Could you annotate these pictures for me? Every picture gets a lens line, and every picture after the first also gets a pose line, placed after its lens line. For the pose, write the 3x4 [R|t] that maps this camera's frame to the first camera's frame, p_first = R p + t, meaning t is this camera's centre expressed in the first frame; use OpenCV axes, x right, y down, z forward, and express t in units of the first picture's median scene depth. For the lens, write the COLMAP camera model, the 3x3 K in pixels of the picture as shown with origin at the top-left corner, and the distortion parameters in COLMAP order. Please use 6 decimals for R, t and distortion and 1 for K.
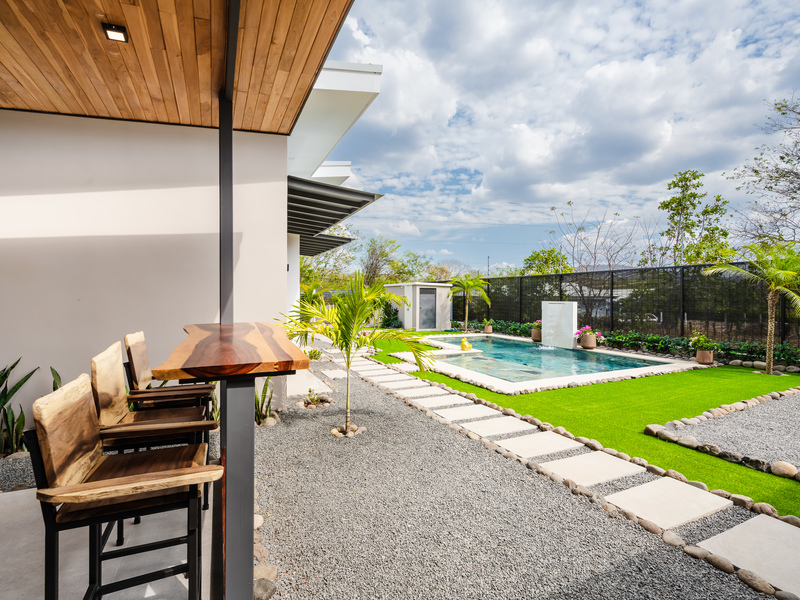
lens RADIAL K [[371.8, 0, 396.0], [0, 371.8, 301.1], [0, 0, 1]] dist [-0.003327, -0.002099]
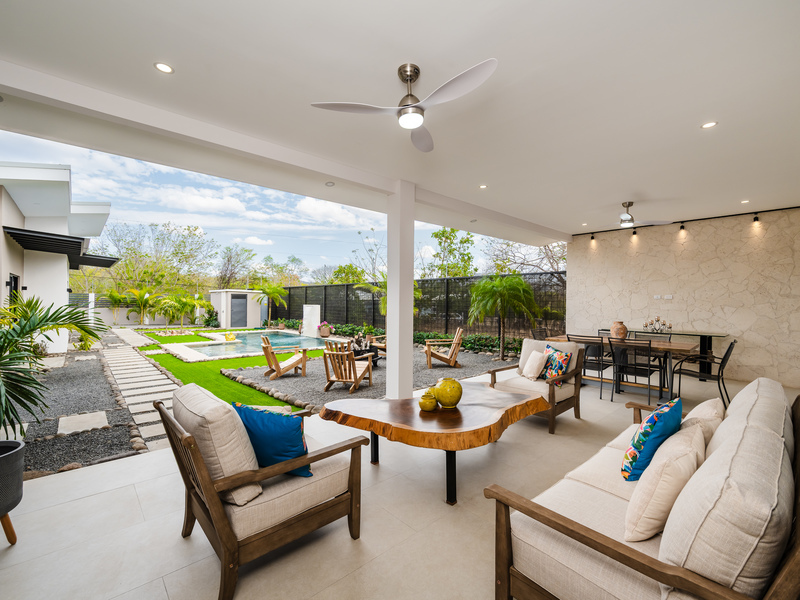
lens RADIAL K [[356.6, 0, 404.6], [0, 356.6, 292.6], [0, 0, 1]] dist [0.007021, -0.000797]
pose [[0.958508, 0.006898, 0.284981, 0.271784], [0.001823, 0.999538, -0.030325, -0.002439], [-0.285059, 0.029587, 0.958053, -0.294861]]
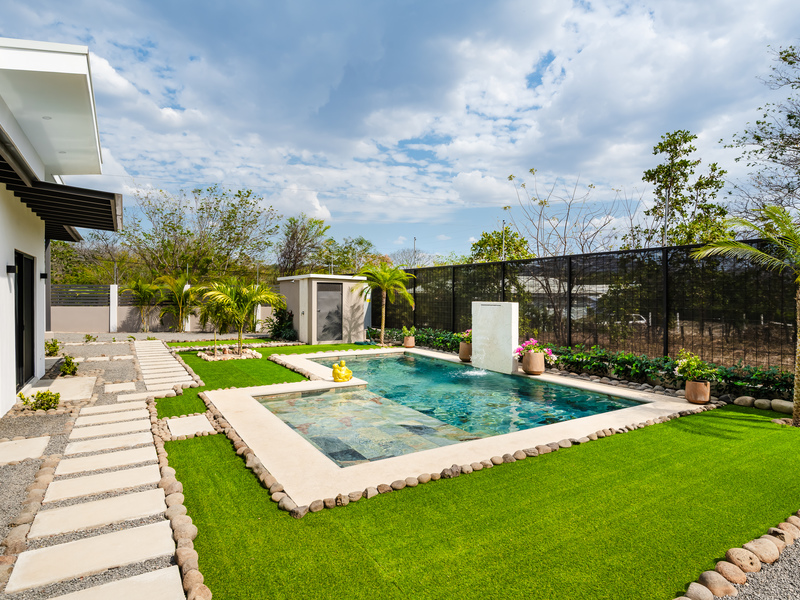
lens RADIAL K [[443.9, 0, 400.4], [0, 443.9, 295.1], [0, 0, 1]] dist [-0.001812, 0.002197]
pose [[0.995025, -0.003289, 0.099567, 0.133050], [0.004145, 0.999956, -0.008393, -0.003775], [-0.099535, 0.008764, 0.994995, 0.155412]]
